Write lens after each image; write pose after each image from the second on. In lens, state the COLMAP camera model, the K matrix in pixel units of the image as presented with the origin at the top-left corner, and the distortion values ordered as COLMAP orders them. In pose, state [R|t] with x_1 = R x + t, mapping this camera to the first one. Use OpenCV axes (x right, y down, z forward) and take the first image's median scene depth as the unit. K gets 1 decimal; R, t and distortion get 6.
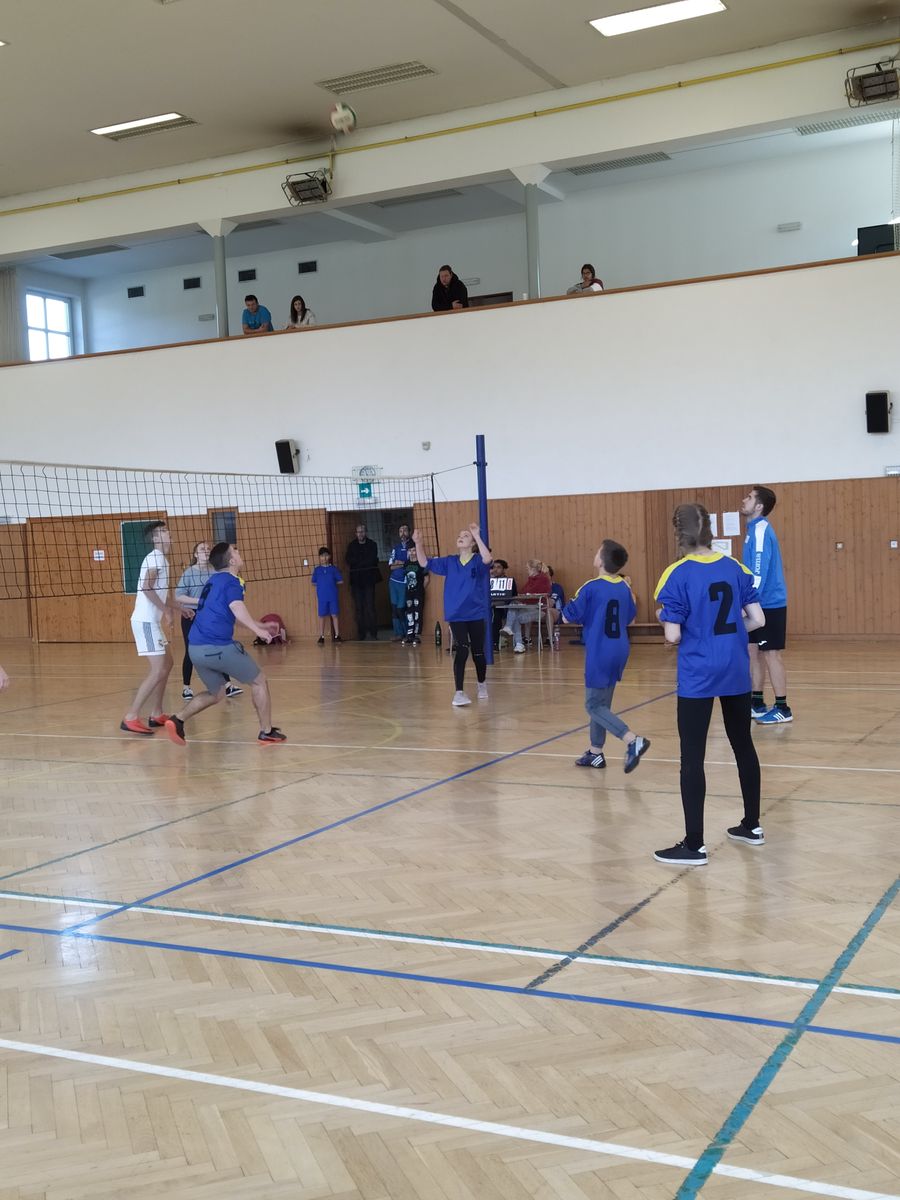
lens RADIAL K [[1361.4, 0, 453.3], [0, 1361.4, 598.6], [0, 0, 1]] dist [0.071748, 0.000000]
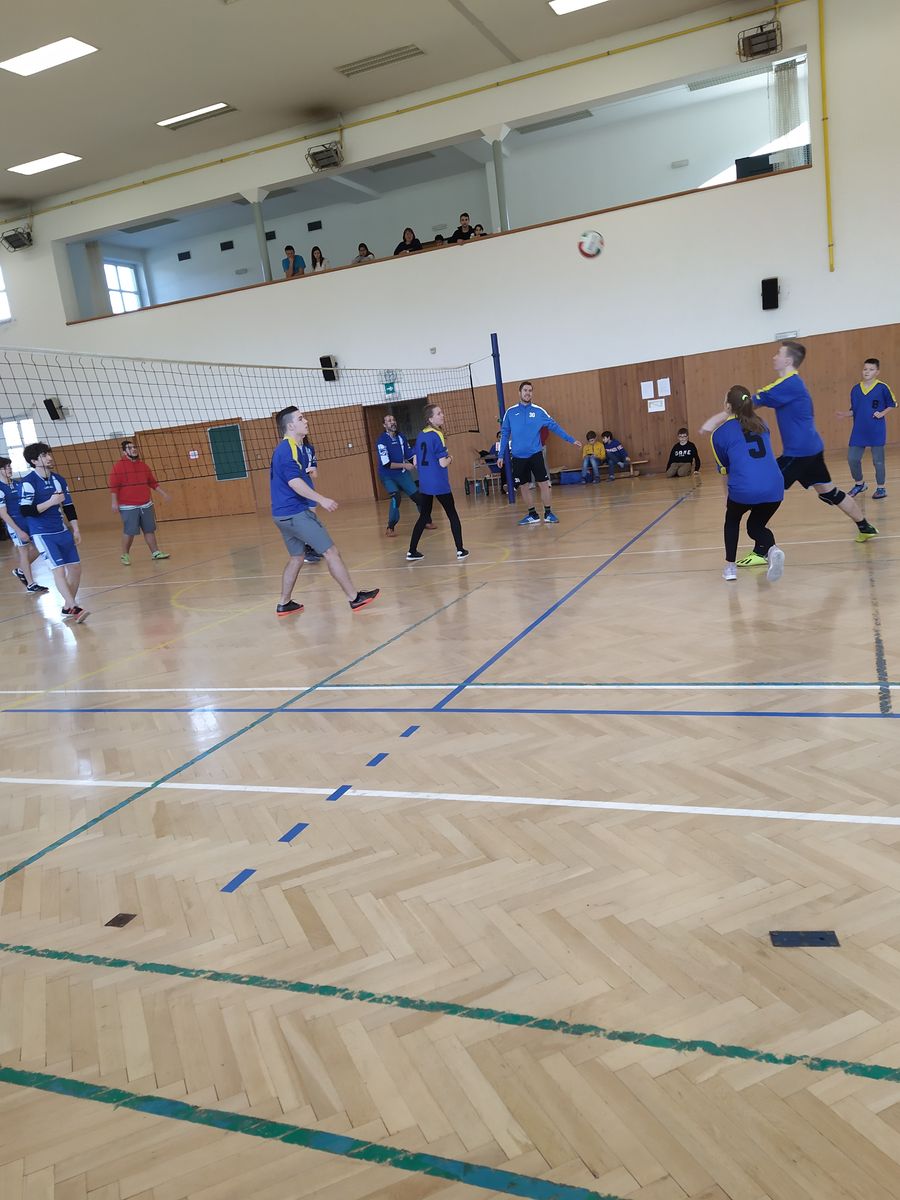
lens RADIAL K [[907.0, 0, 458.6], [0, 907.0, 603.8], [0, 0, 1]] dist [0.101356, -0.127289]
pose [[0.992650, -0.101059, 0.066575, -0.104363], [0.090483, 0.985102, 0.146242, 0.008932], [-0.080362, -0.139143, 0.987006, 0.063517]]
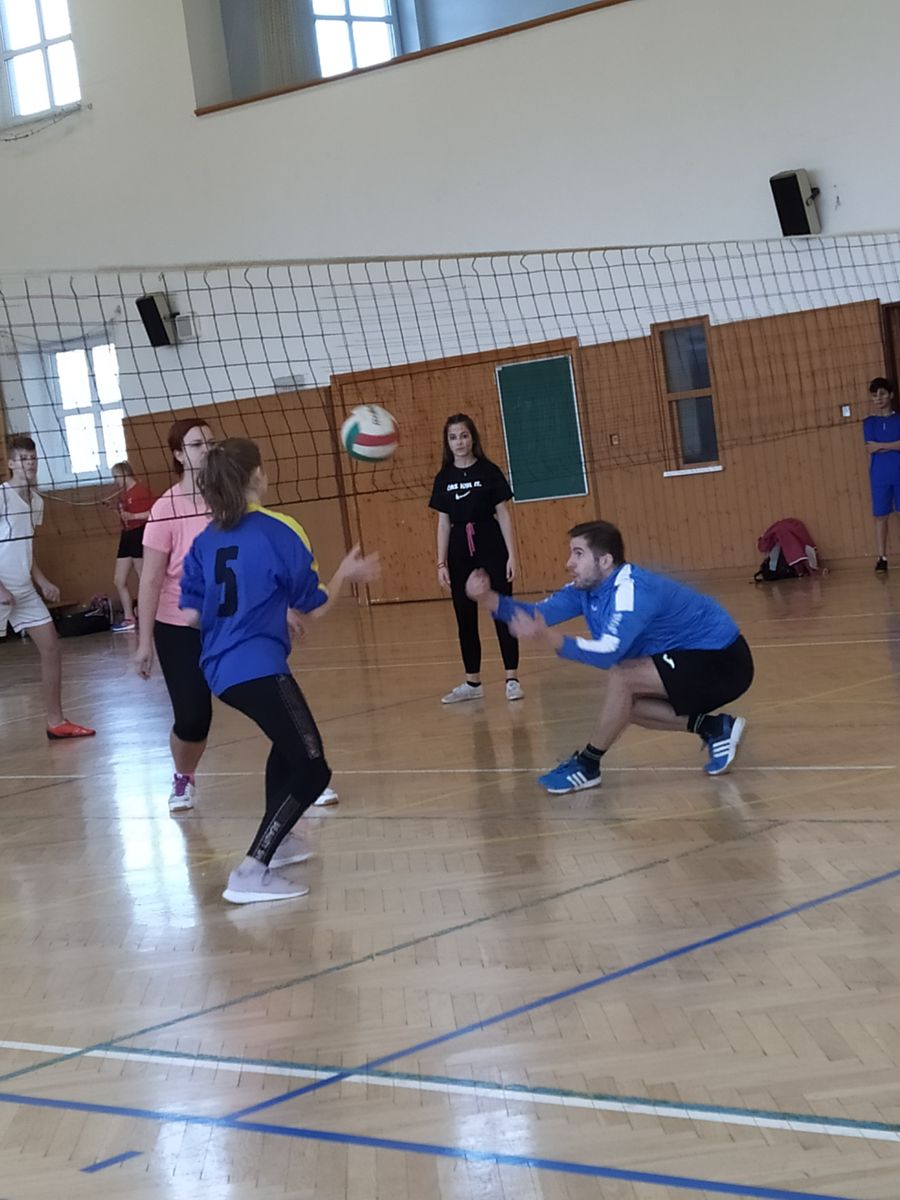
lens RADIAL K [[2700.6, 0, 430.5], [0, 2700.6, 582.1], [0, 0, 1]] dist [0.117685, 0.000000]
pose [[0.953344, -0.069119, -0.293867, 0.042879], [0.078525, 0.996705, 0.020317, 0.005078], [0.291495, -0.042445, 0.955630, 0.001951]]
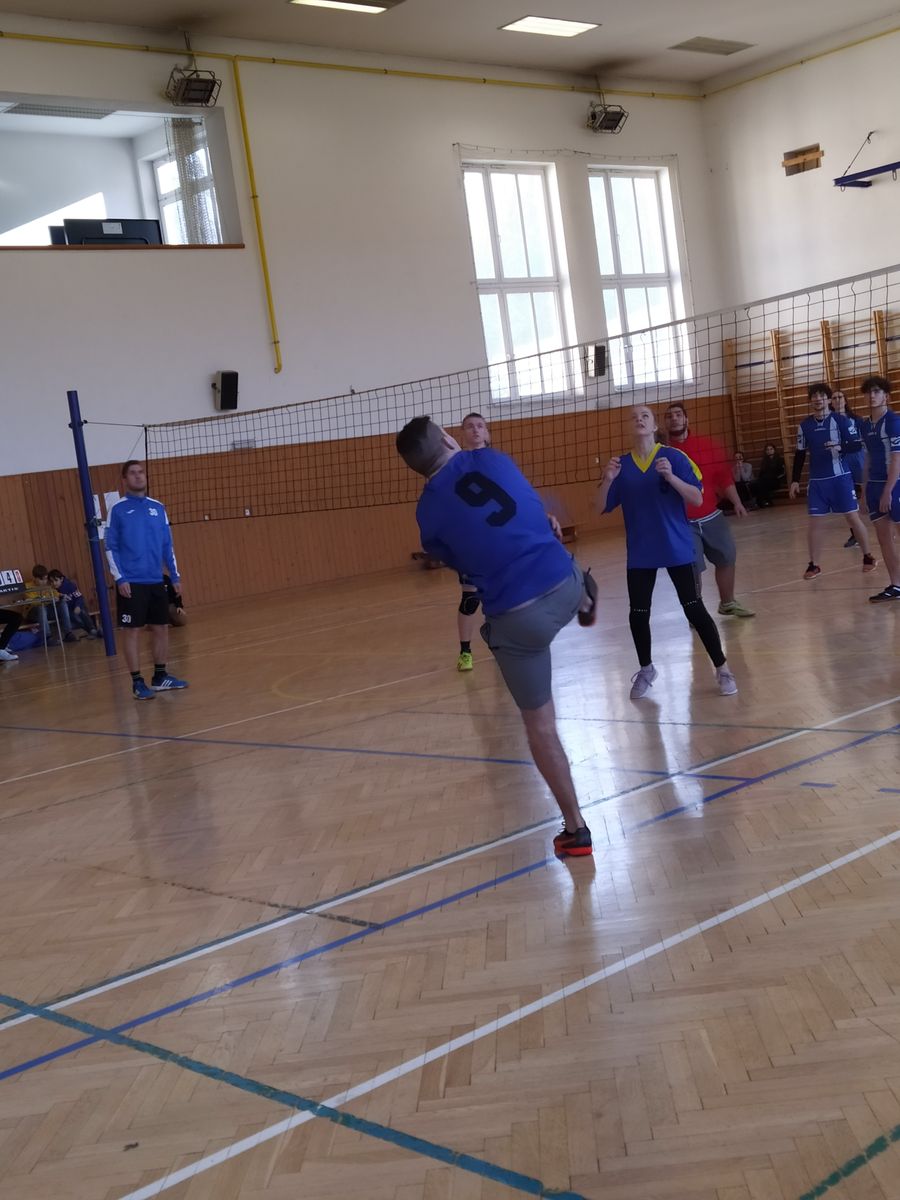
lens RADIAL K [[1551.8, 0, 450.8], [0, 1551.8, 600.4], [0, 0, 1]] dist [0.037565, 0.000000]
pose [[0.349739, -0.089672, 0.932546, -0.838586], [0.159247, 0.986613, 0.035147, 0.013082], [-0.923213, 0.136213, 0.359337, 0.450977]]
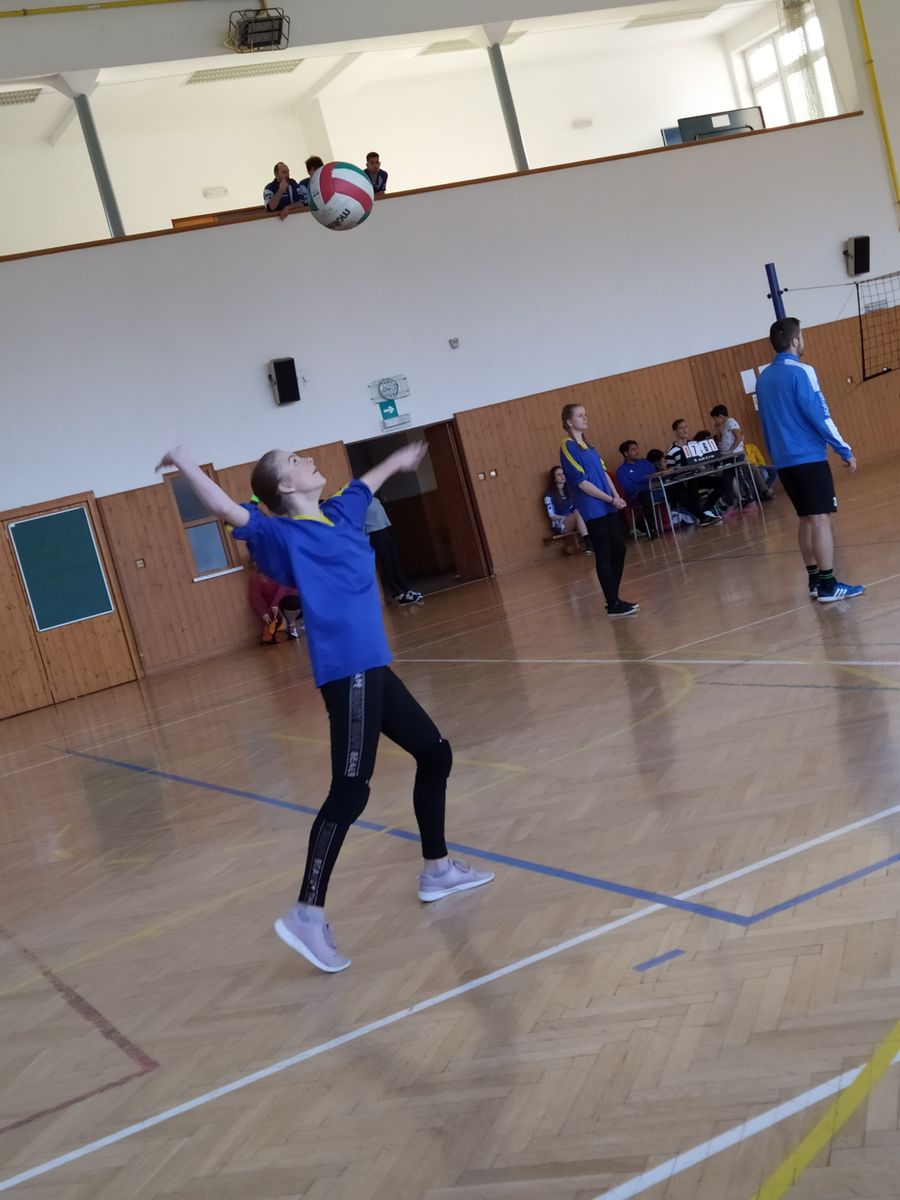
lens RADIAL K [[1572.1, 0, 437.4], [0, 1572.1, 600.3], [0, 0, 1]] dist [0.086840, 0.000000]
pose [[0.586236, -0.173827, 0.791272, -1.036023], [0.256750, 0.966226, 0.022041, 0.020839], [-0.768379, 0.190238, 0.611067, 0.560531]]
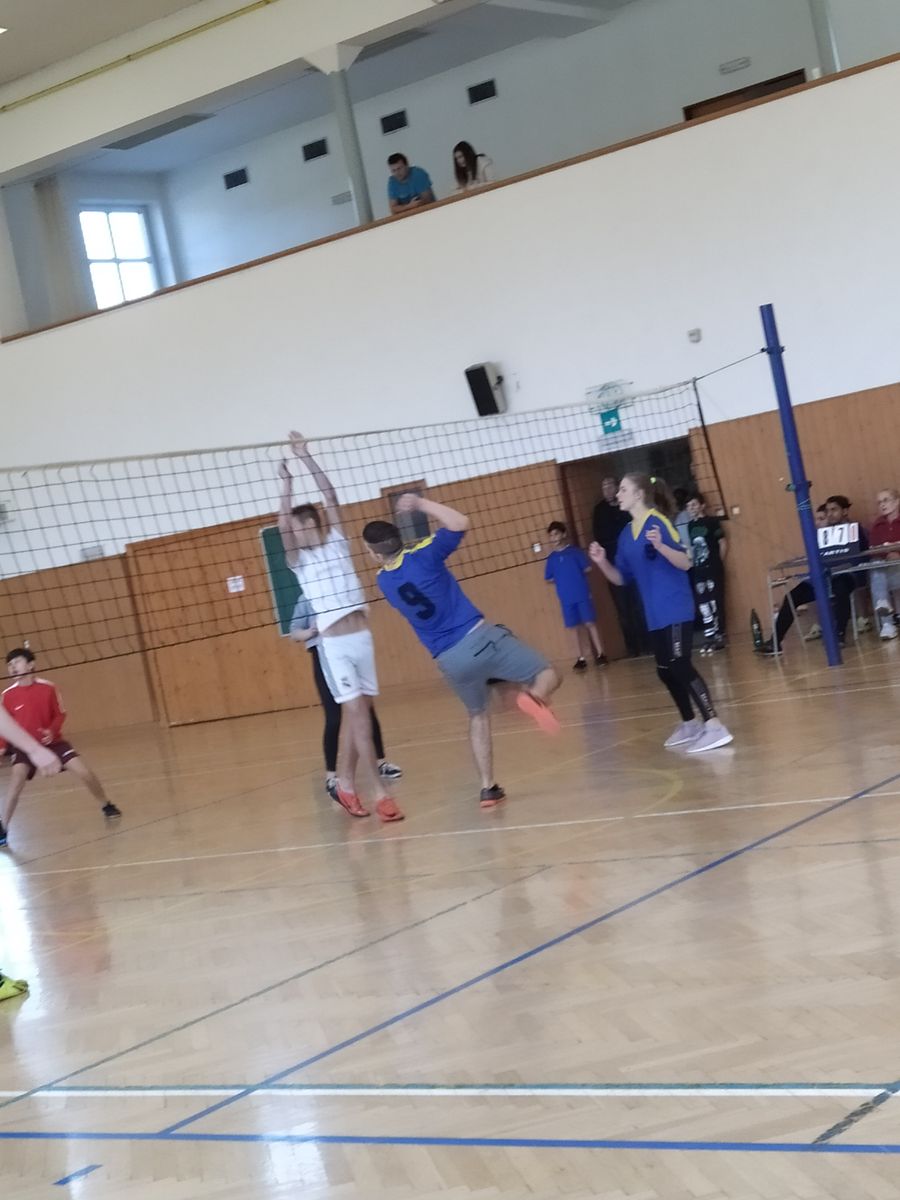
lens RADIAL K [[2159.7, 0, 451.2], [0, 2159.7, 611.7], [0, 0, 1]] dist [0.074483, 0.000000]
pose [[0.974167, -0.145591, -0.172630, 0.028420], [0.146805, 0.989149, -0.005784, 0.004162], [0.171599, -0.019709, 0.984970, -0.012490]]
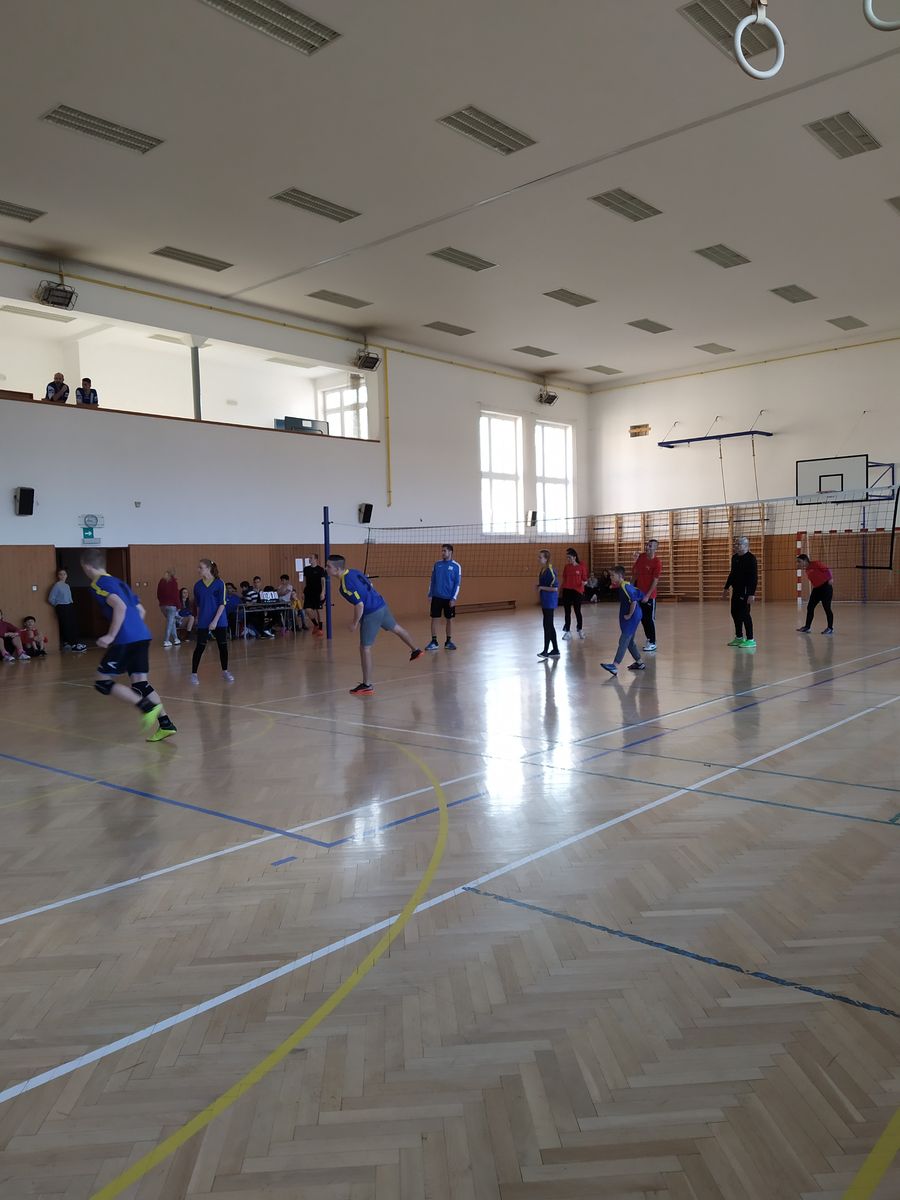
lens RADIAL K [[901.1, 0, 460.0], [0, 901.1, 606.7], [0, 0, 1]] dist [0.035355, -0.018523]
pose [[0.233655, -0.015499, 0.972196, -1.081741], [0.061708, 0.998094, 0.001081, 0.016945], [-0.970359, 0.059740, 0.234166, 0.580645]]
